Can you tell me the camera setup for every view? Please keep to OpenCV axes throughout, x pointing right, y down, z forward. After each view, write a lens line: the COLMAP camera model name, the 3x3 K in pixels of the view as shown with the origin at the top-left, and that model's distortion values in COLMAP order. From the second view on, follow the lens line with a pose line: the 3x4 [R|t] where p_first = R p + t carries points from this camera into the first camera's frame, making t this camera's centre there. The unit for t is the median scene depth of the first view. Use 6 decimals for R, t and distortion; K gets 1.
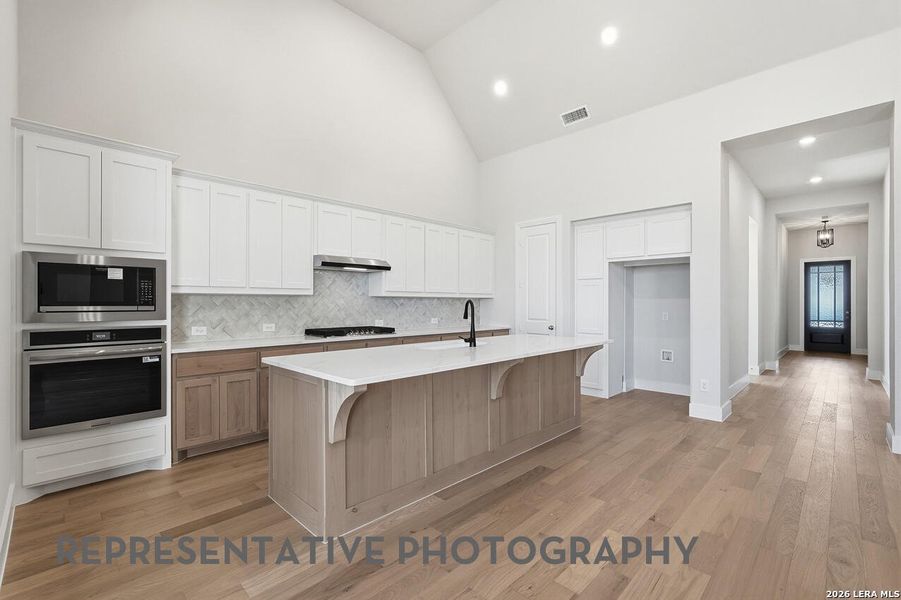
lens RADIAL K [[402.1, 0, 450.5], [0, 402.1, 300.0], [0, 0, 1]] dist [0.000605, 0.000544]
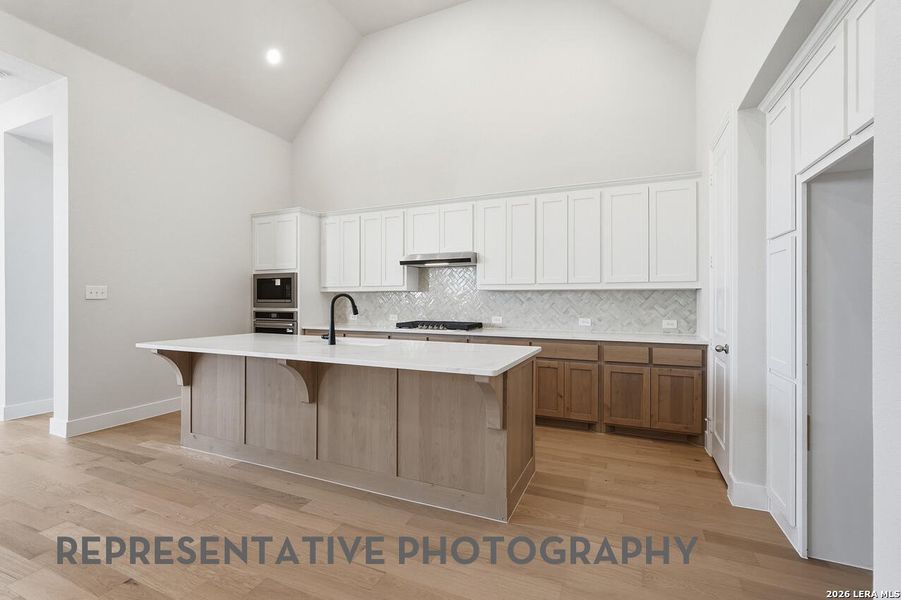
lens RADIAL K [[404.8, 0, 446.7], [0, 404.8, 299.0], [0, 0, 1]] dist [-0.019258, 0.010794]
pose [[0.352247, 0.001962, -0.935905, 0.848914], [0.008021, 0.999955, 0.005115, 0.006325], [0.935873, -0.009308, 0.352216, 0.772449]]
